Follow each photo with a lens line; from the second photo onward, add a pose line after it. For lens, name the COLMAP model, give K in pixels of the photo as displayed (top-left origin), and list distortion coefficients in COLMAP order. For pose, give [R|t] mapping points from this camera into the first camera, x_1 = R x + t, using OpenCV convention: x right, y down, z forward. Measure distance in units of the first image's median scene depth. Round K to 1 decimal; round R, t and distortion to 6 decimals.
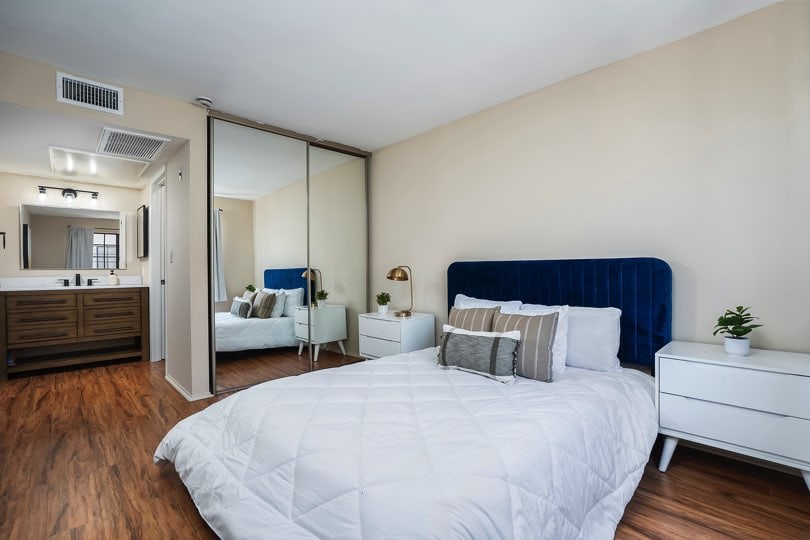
lens RADIAL K [[372.3, 0, 405.5], [0, 372.3, 270.8], [0, 0, 1]] dist [-0.029800, 0.011264]
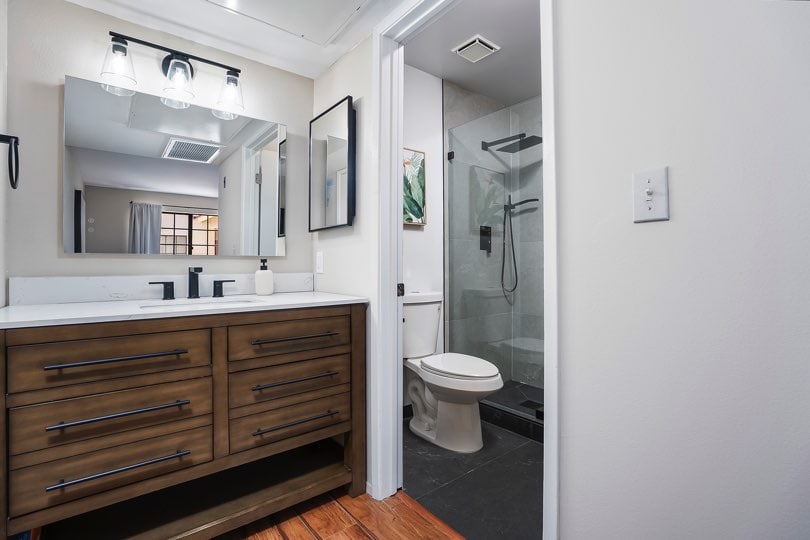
lens RADIAL K [[372.3, 0, 390.2], [0, 372.3, 260.0], [0, 0, 1]] dist [-0.029800, 0.011264]
pose [[0.994849, 0.002990, -0.101328, -0.652078], [-0.004318, 0.999908, -0.012883, 0.004506], [0.101280, 0.013254, 0.994770, 0.631831]]
